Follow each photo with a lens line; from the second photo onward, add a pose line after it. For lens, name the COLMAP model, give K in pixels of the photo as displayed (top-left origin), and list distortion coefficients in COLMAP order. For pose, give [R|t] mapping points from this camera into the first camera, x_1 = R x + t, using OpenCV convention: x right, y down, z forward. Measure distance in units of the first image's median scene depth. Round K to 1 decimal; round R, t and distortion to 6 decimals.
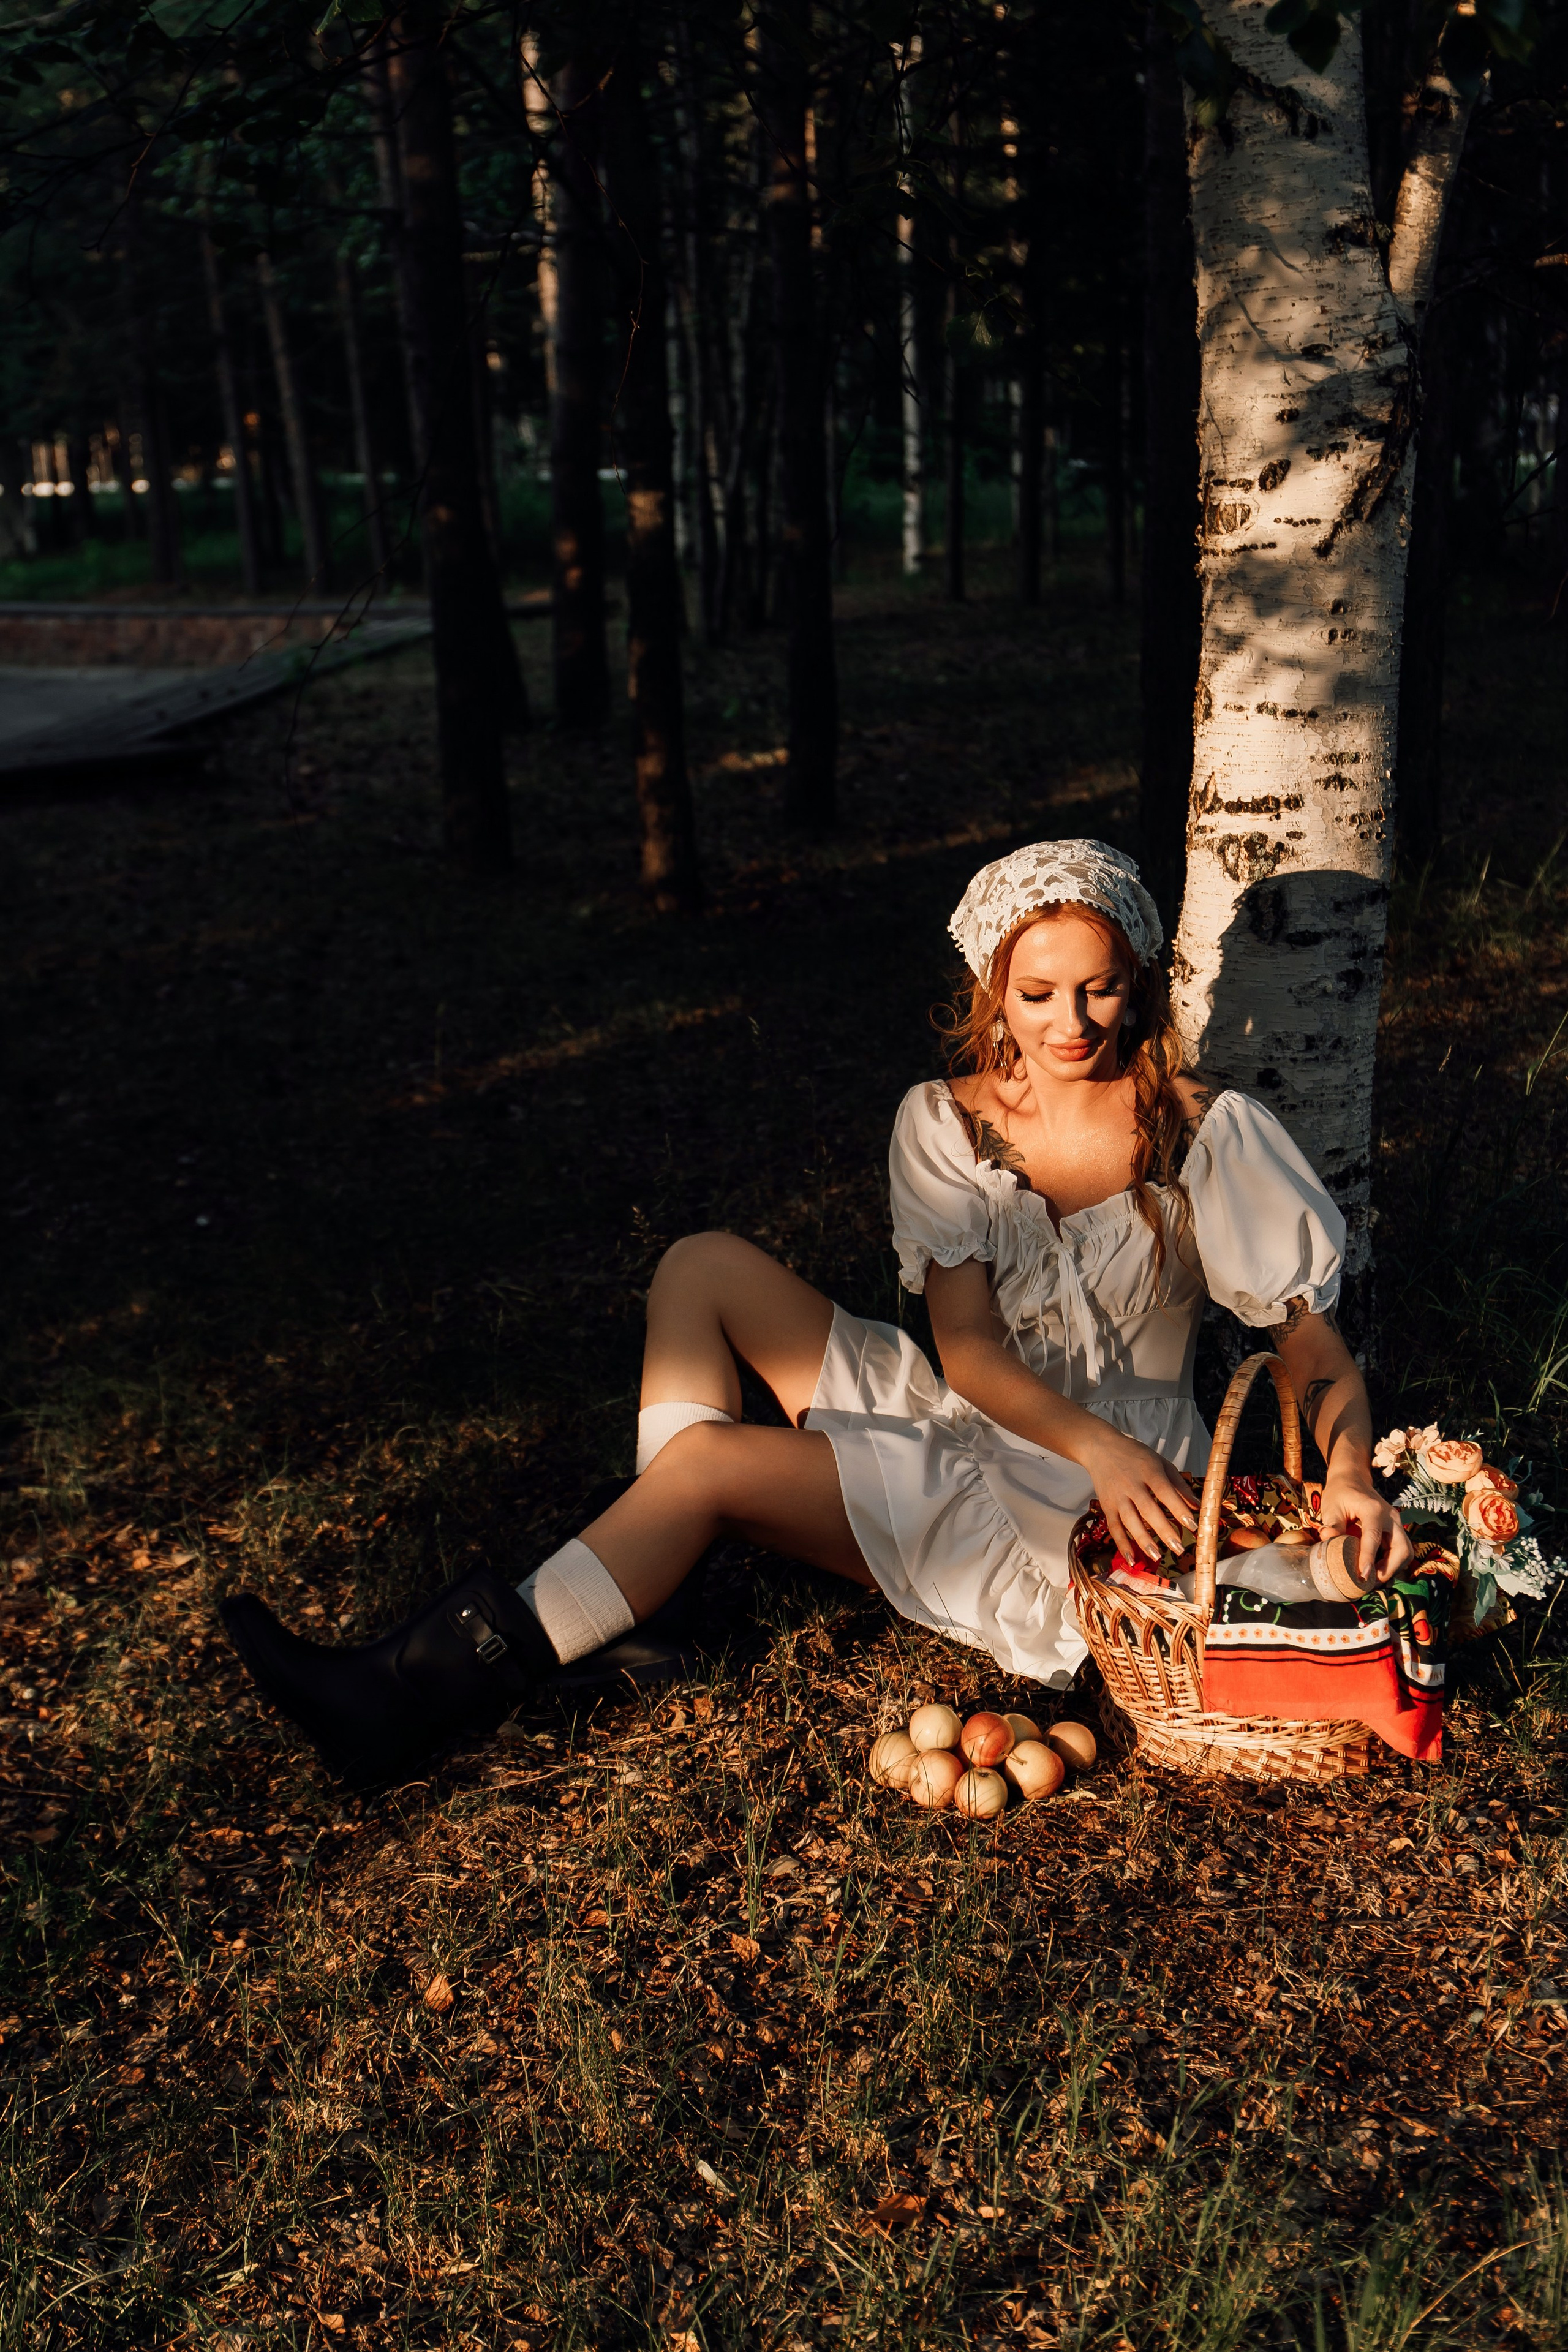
lens RADIAL K [[3087.3, 0, 784.0], [0, 3087.3, 1176.0], [0, 0, 1]] dist [-0.004289, -0.058550]
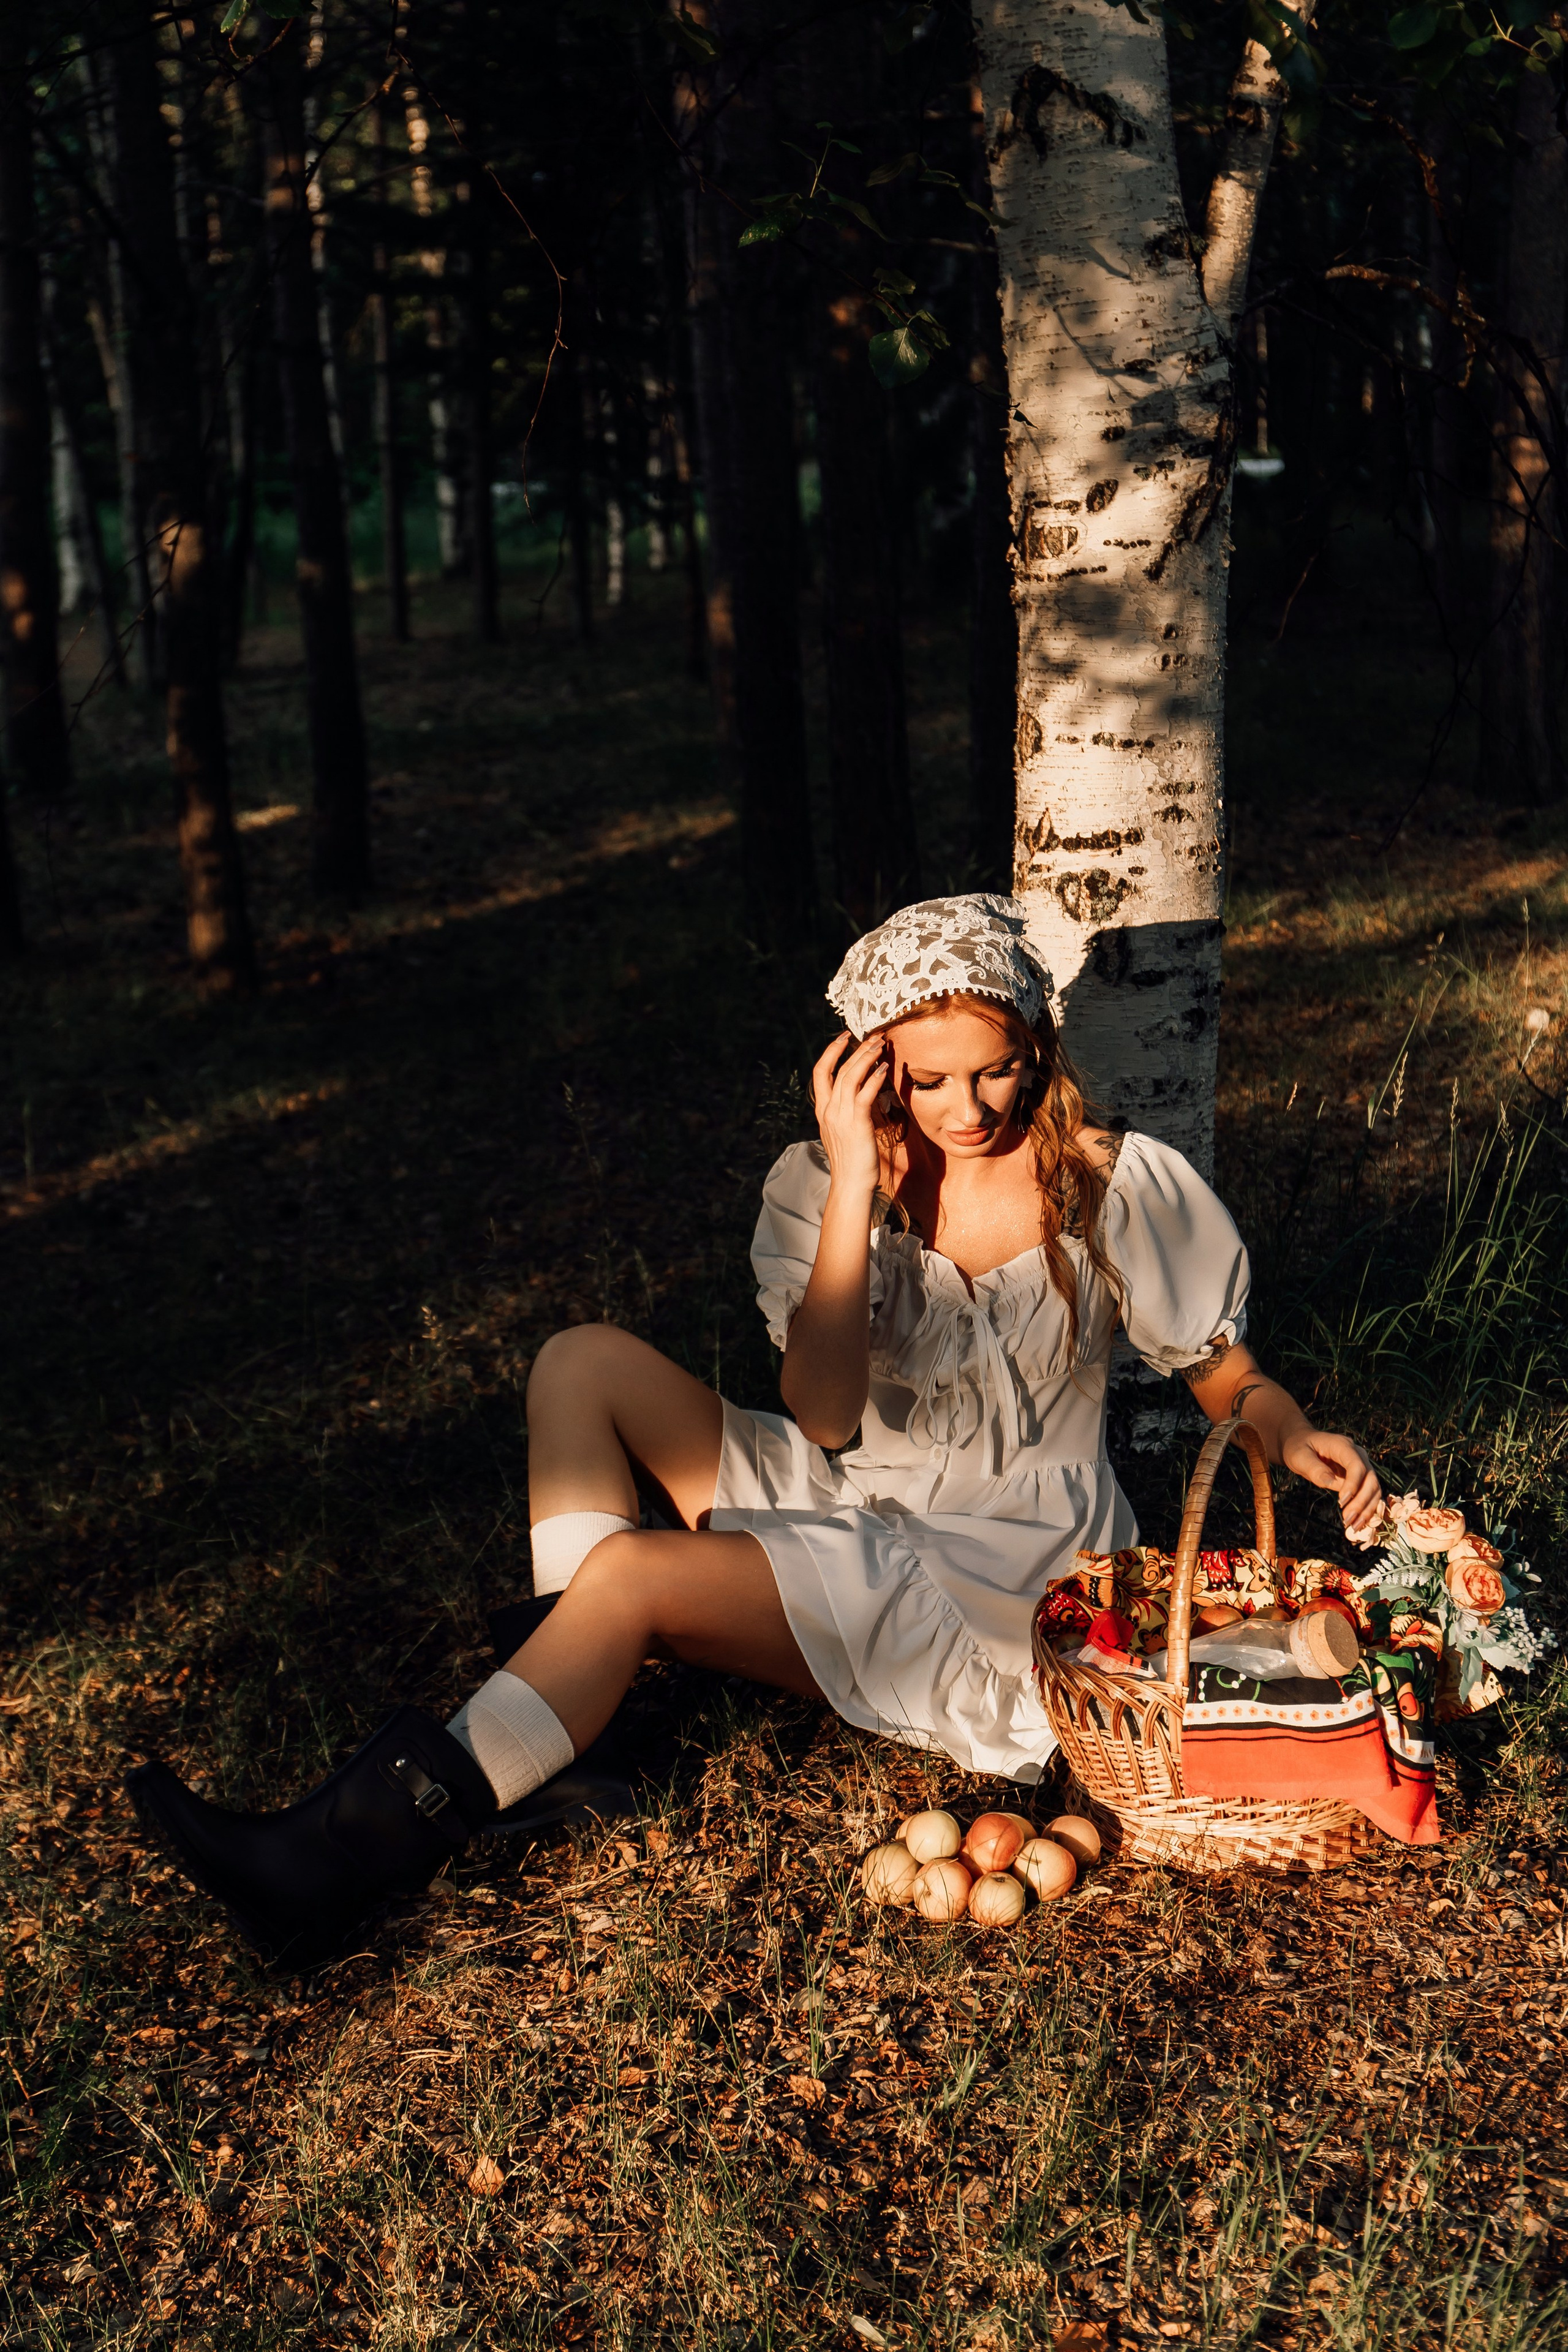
lens RADIAL K [[3369.9, 0, 896.7], [0, 3369.9, 1183.2], [0, 0, 1]] dist [-0.029428, -0.000389]
pose [[0.975966, -0.058592, 0.209901, -0.152849], [0.063415, 0.997854, -0.016316, -0.002113], [-0.208494, 0.029235, 0.977587, 0.001358]]
